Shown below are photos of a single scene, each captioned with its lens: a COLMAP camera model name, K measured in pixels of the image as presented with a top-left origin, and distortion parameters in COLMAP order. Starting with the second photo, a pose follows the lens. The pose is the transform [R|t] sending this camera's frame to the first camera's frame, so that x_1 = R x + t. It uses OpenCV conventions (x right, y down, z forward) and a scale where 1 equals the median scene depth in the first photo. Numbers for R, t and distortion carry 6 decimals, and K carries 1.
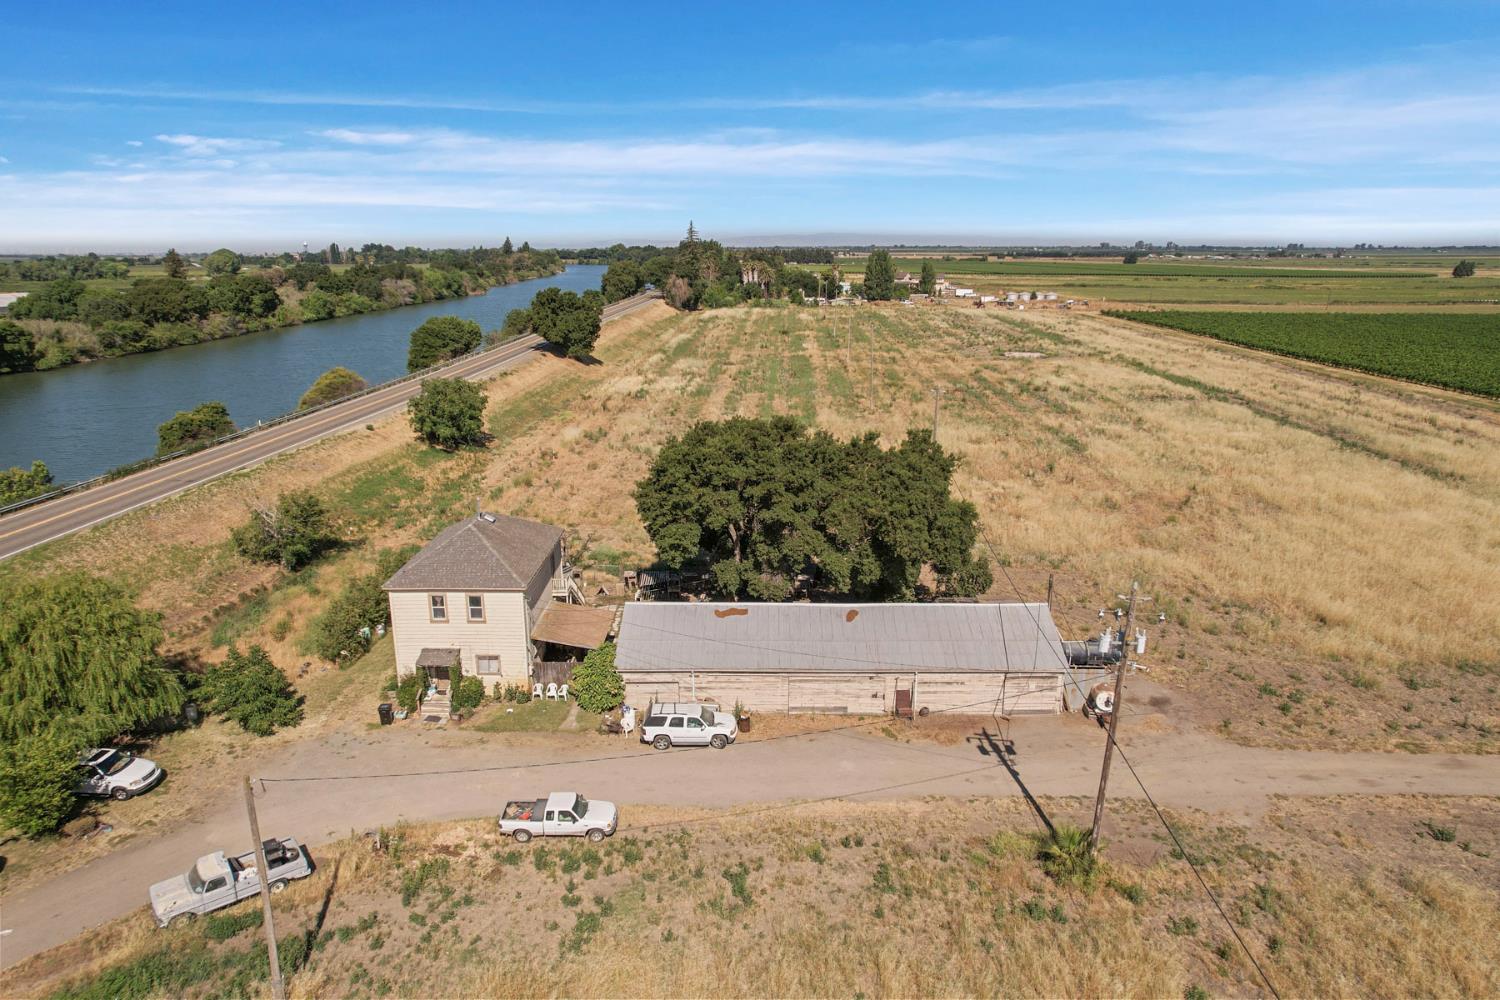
lens RADIAL K [[961.9, 0, 753.1], [0, 961.9, 497.6], [0, 0, 1]] dist [-0.080727, 0.074836]
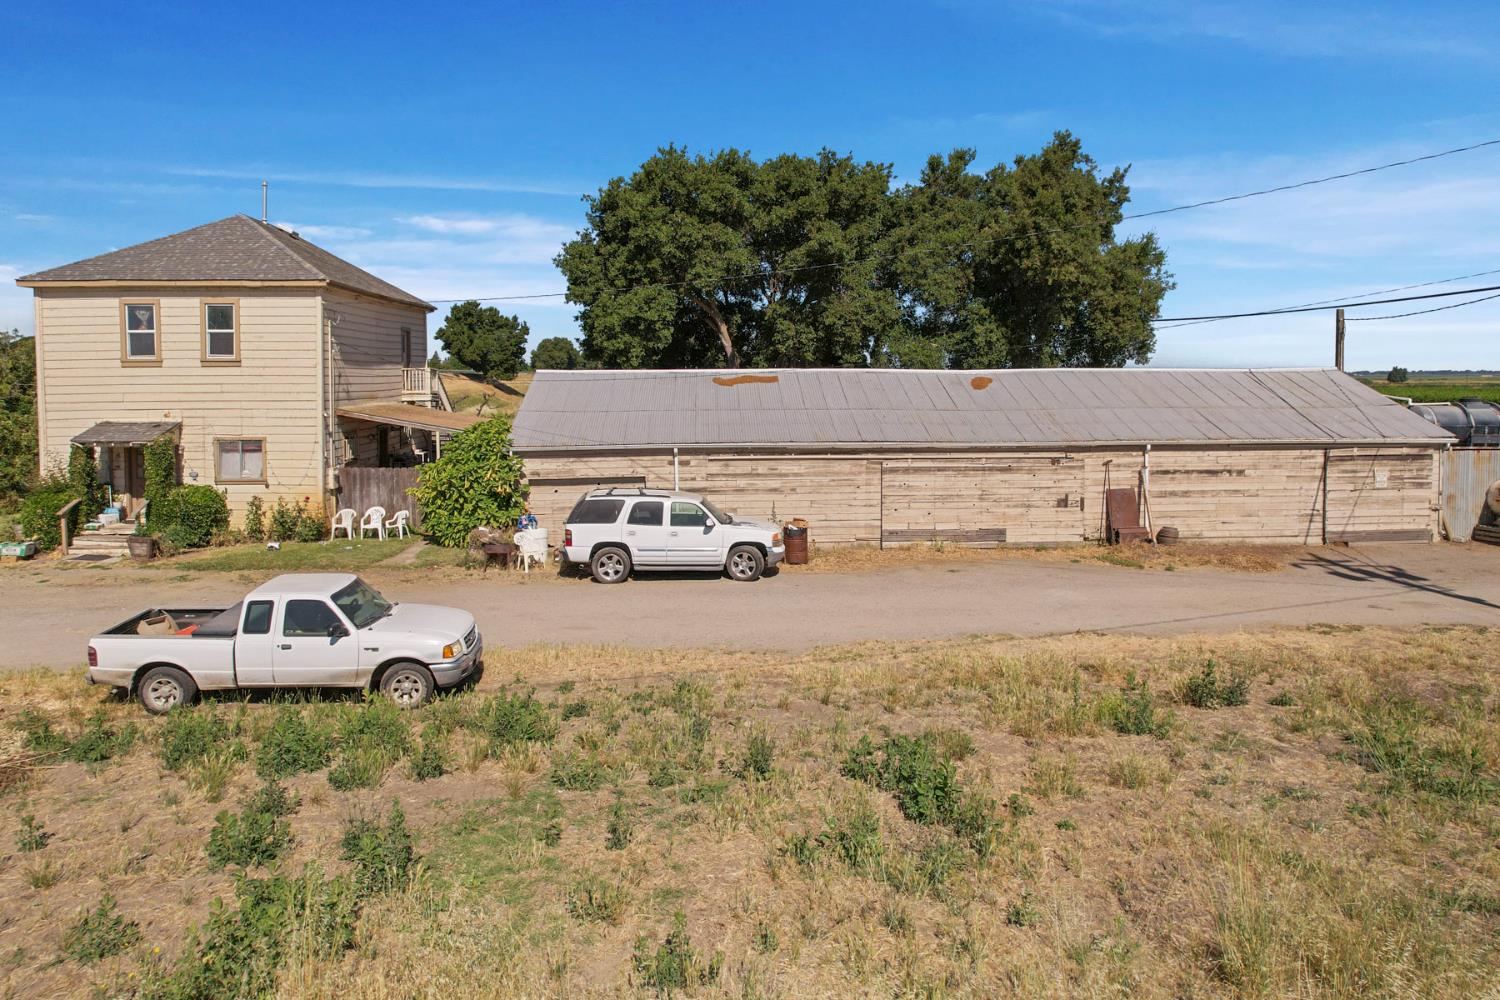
lens RADIAL K [[956.4, 0, 726.0], [0, 956.4, 456.1], [0, 0, 1]] dist [-0.075915, 0.059899]
pose [[0.998940, -0.003588, 0.045892, -0.060142], [0.012888, 0.978888, -0.203991, 0.278320], [-0.044191, 0.204366, 0.977897, 0.547294]]
